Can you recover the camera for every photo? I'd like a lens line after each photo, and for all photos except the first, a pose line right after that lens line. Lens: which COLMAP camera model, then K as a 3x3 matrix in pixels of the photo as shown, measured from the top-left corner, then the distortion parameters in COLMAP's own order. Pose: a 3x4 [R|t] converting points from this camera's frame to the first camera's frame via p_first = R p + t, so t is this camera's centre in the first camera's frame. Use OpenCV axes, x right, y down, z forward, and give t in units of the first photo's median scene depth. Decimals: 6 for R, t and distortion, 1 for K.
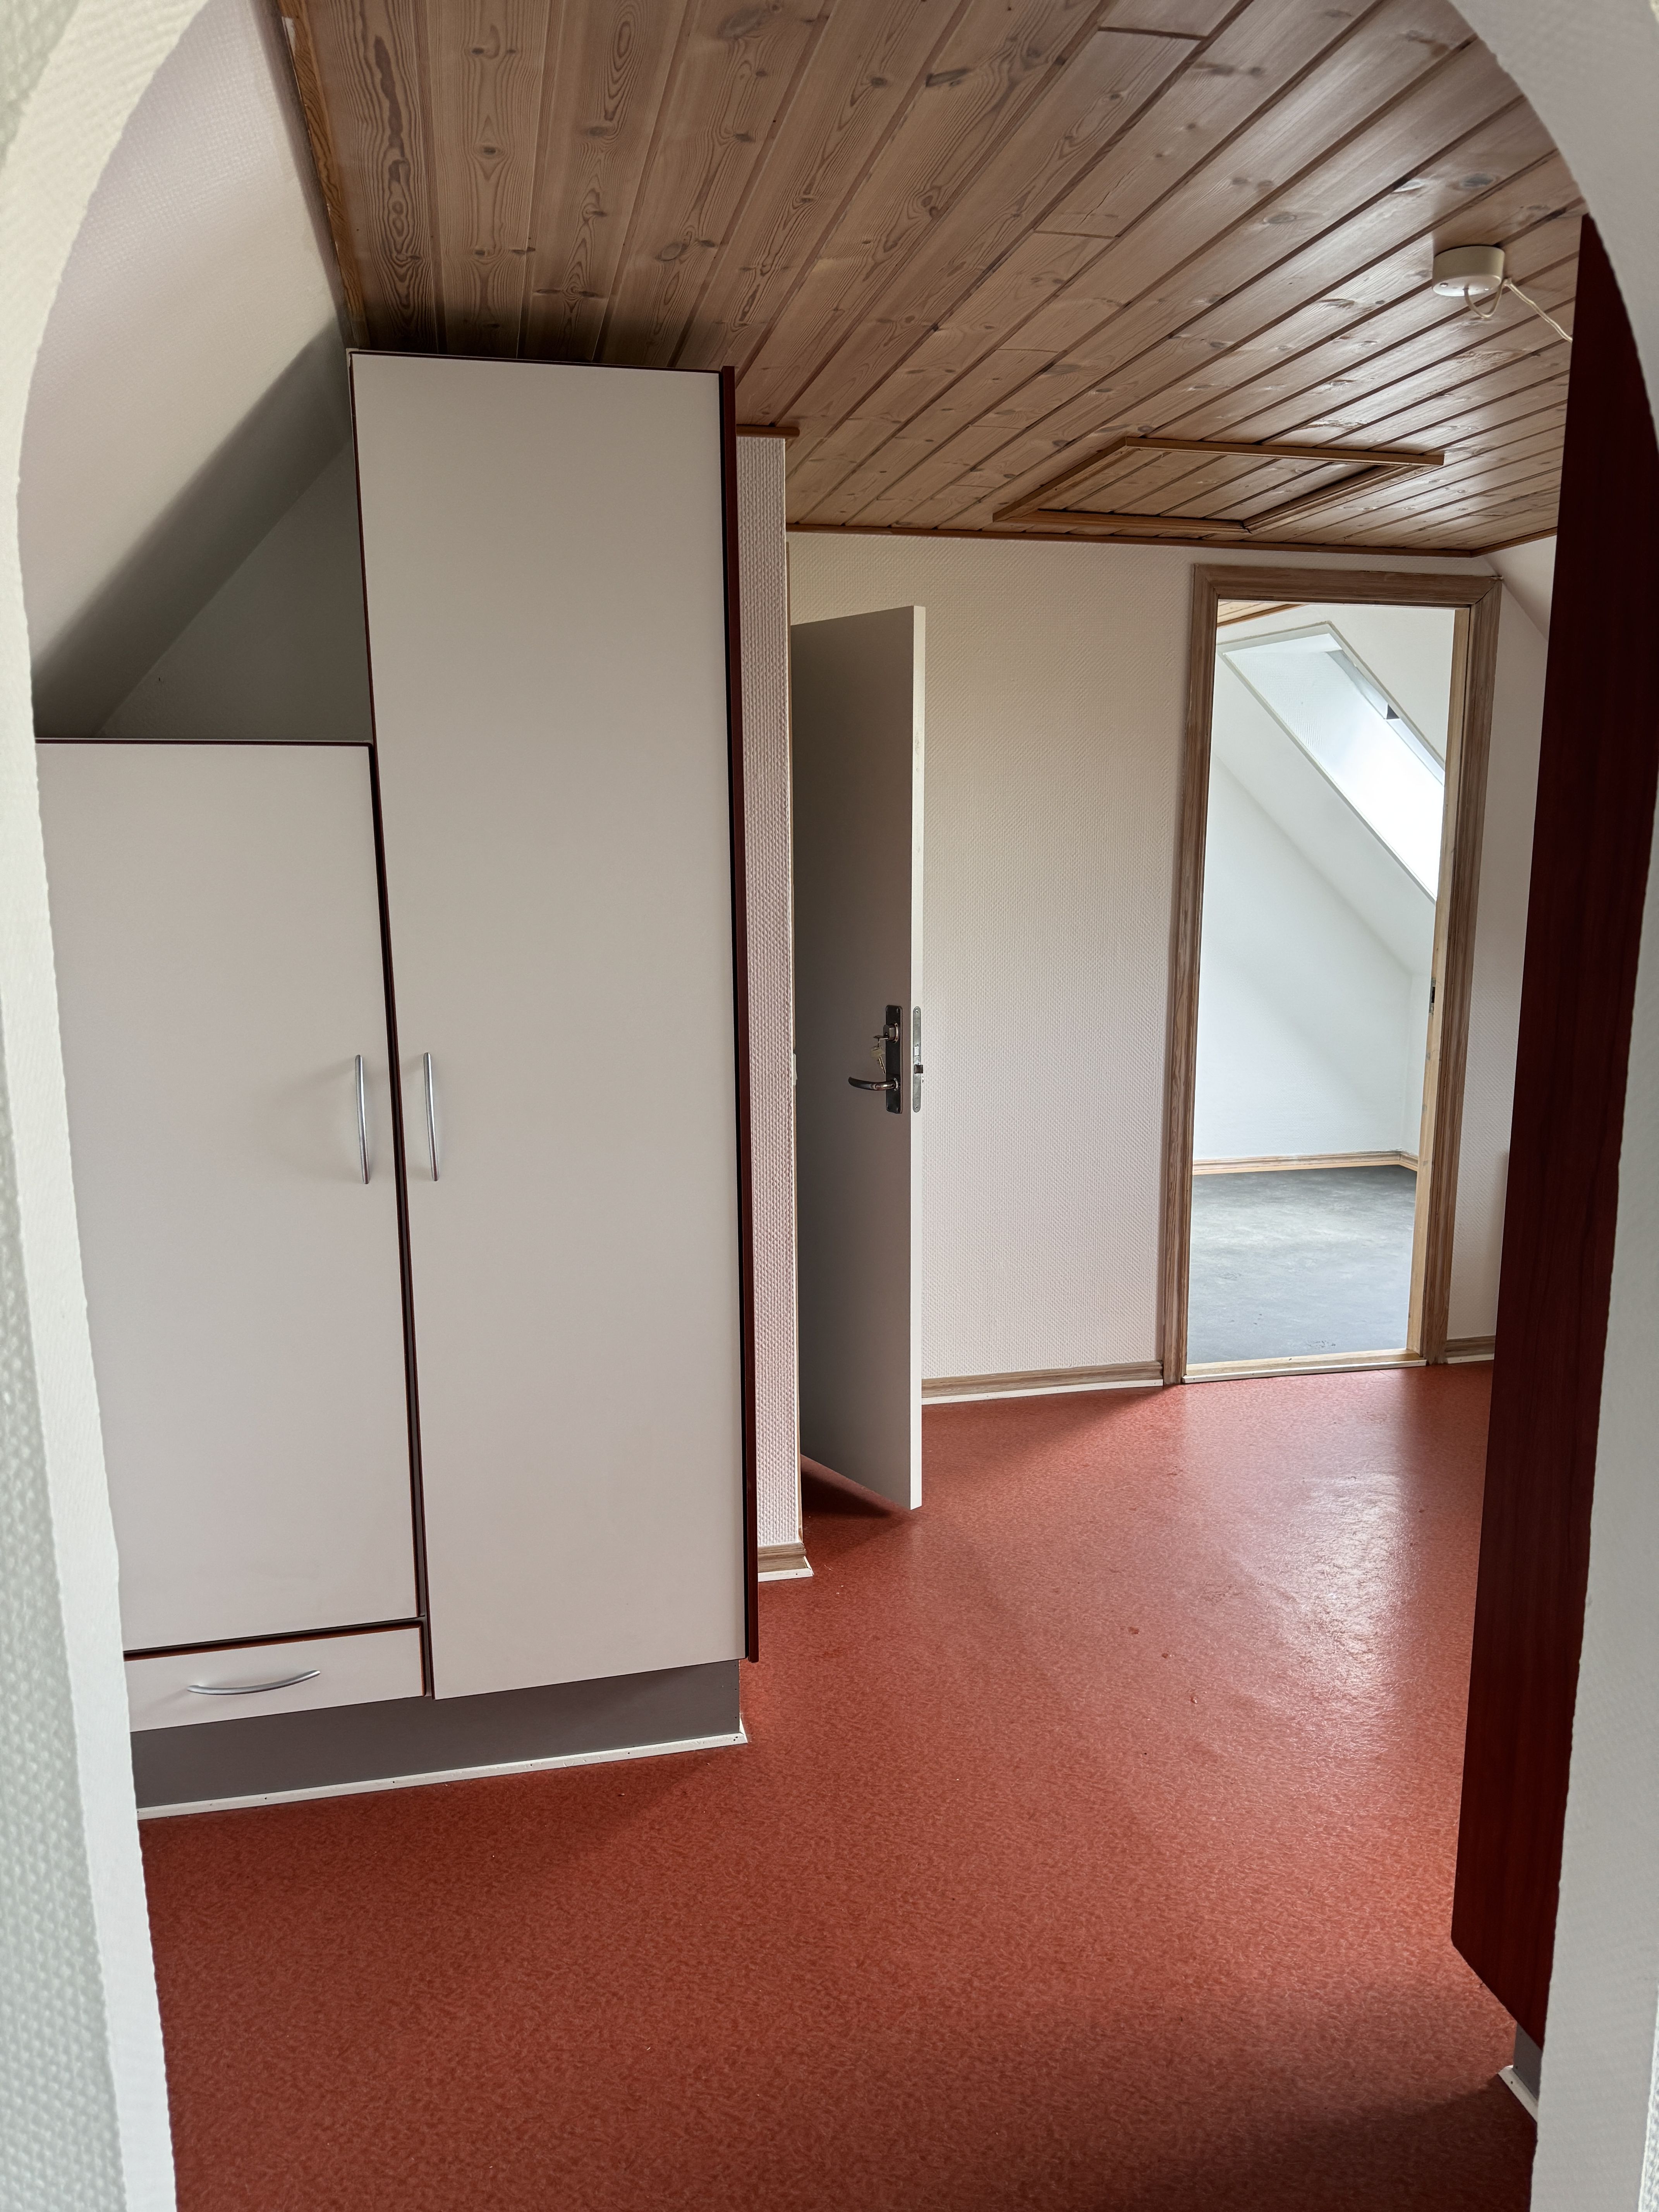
lens RADIAL K [[1600.1, 0, 821.5], [0, 1600.1, 1096.2], [0, 0, 1]] dist [0.047547, -0.030240]
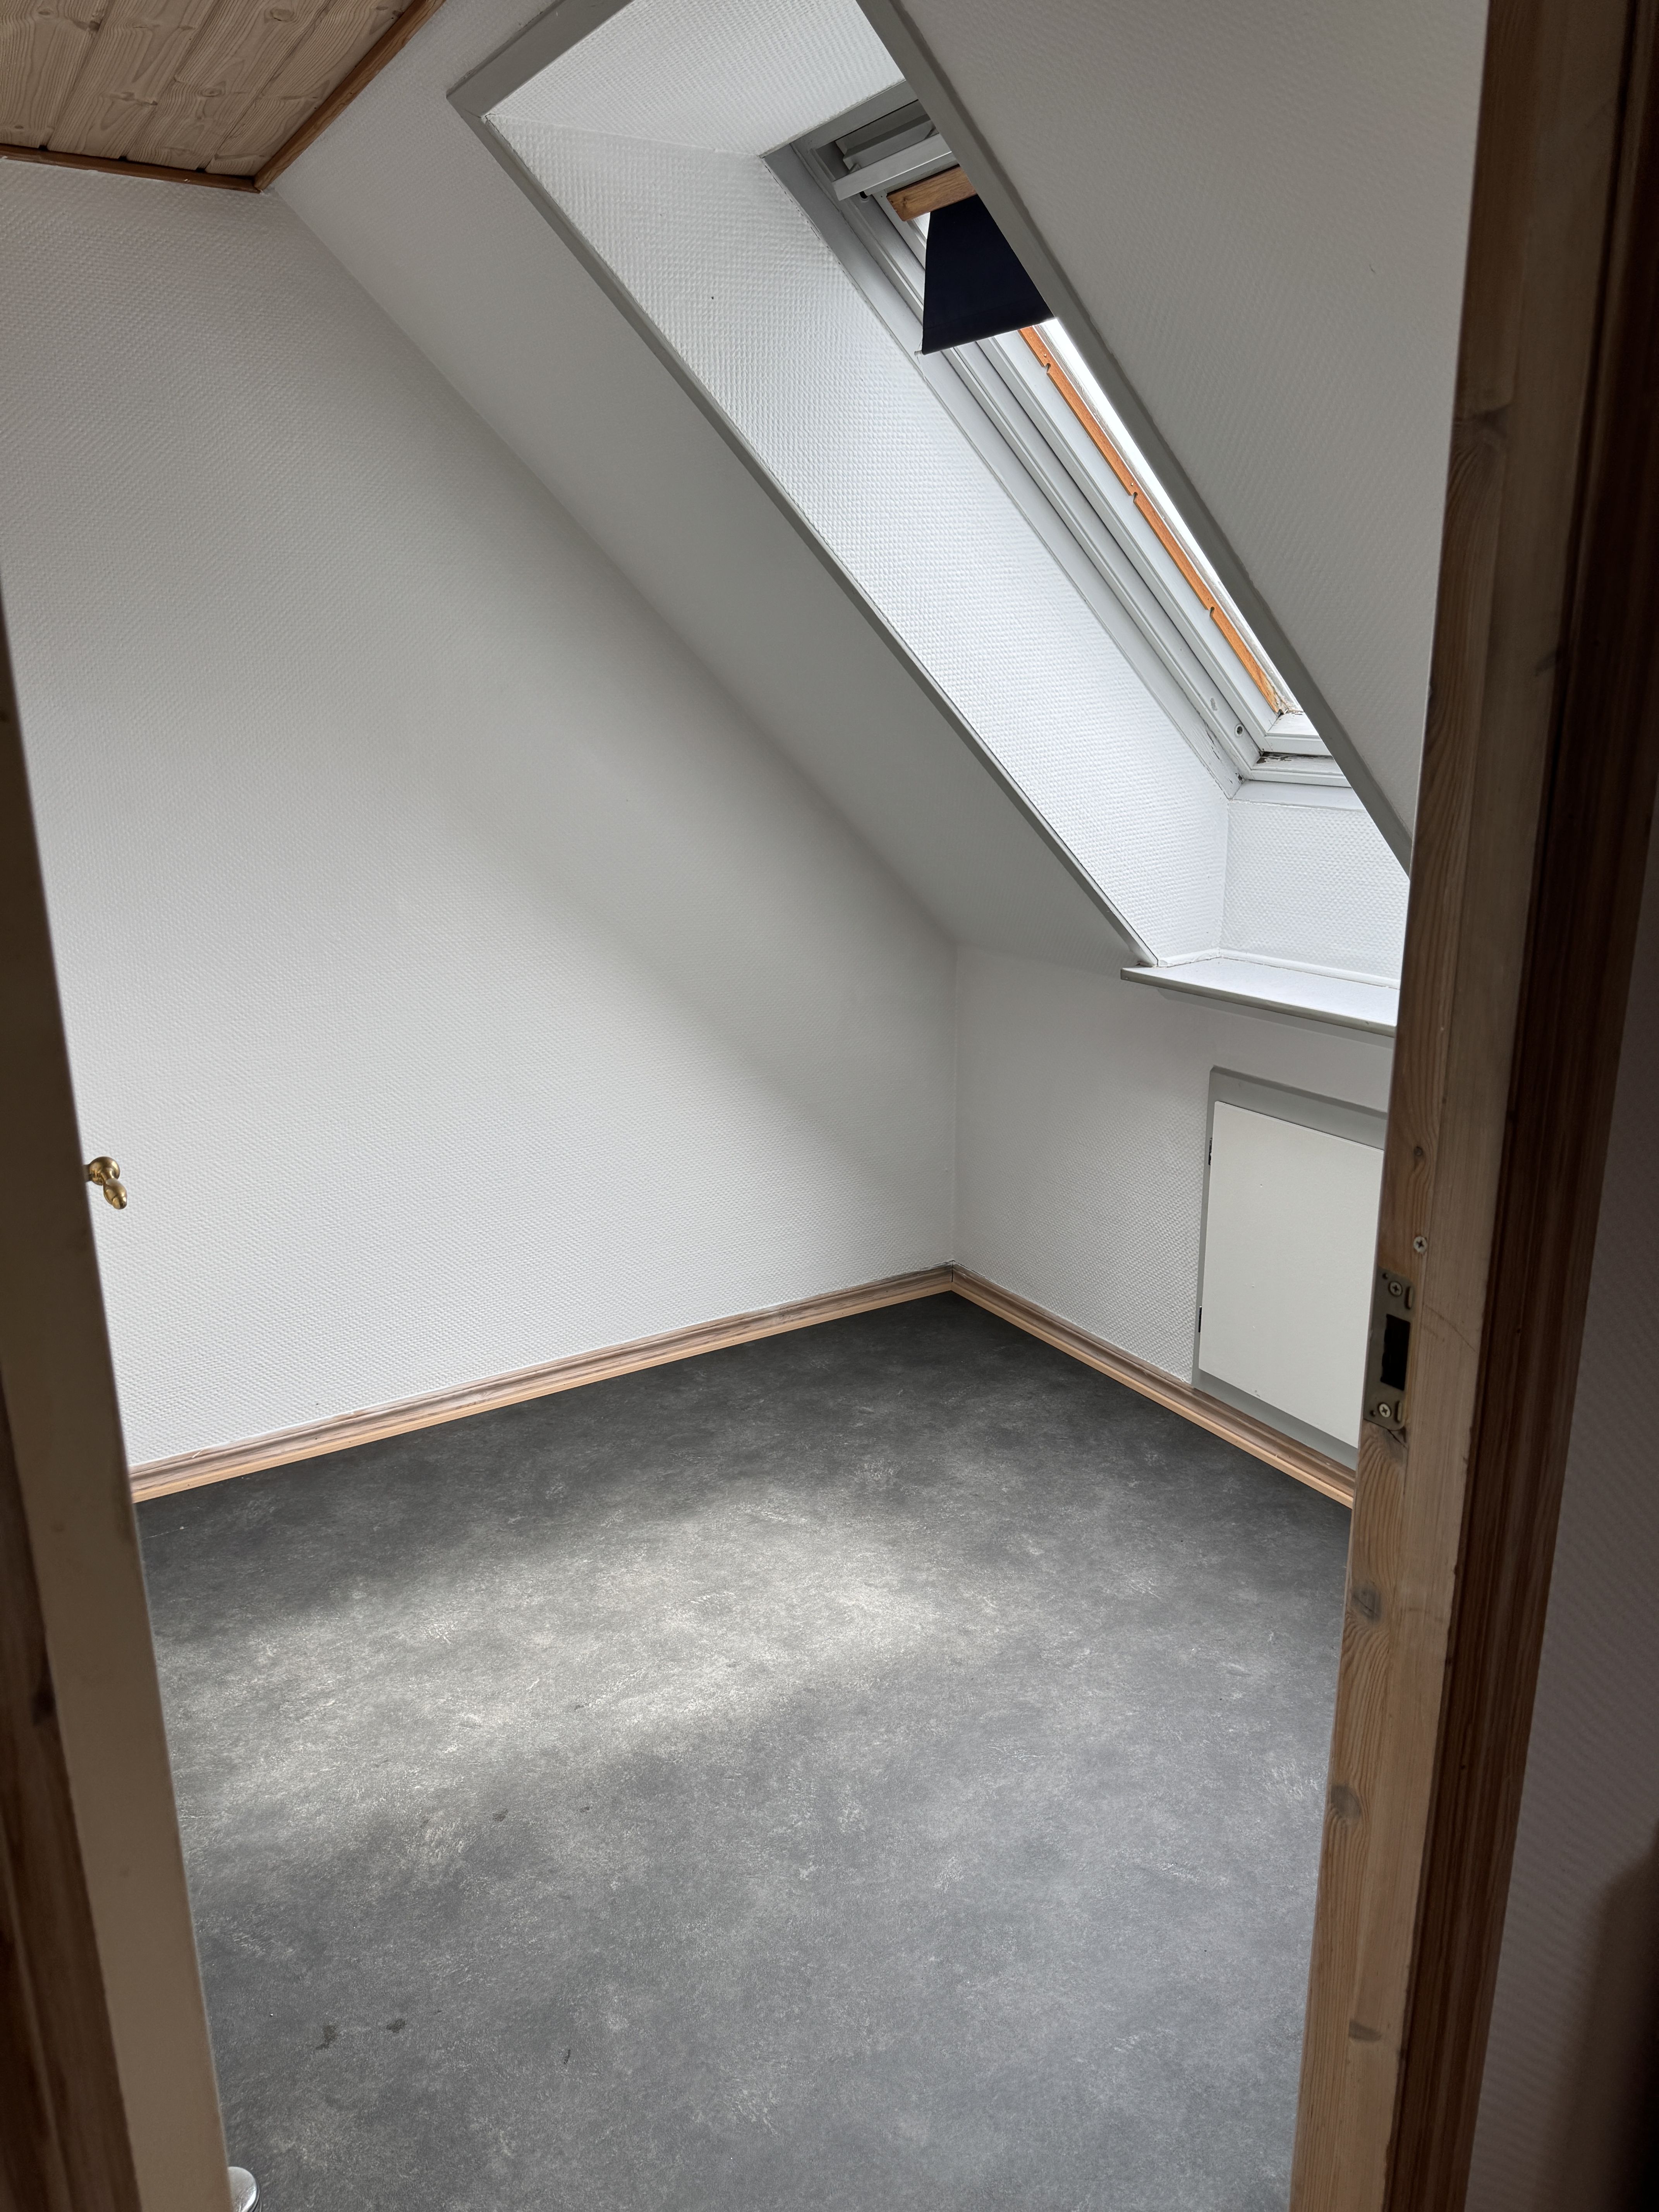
lens RADIAL K [[1600.1, 0, 818.4], [0, 1600.1, 1114.0], [0, 0, 1]] dist [0.047547, -0.030240]
pose [[0.943108, -0.096693, 0.318115, 0.168757], [0.068377, 0.992732, 0.099031, -0.085155], [-0.325379, -0.071645, 0.942866, 0.576163]]
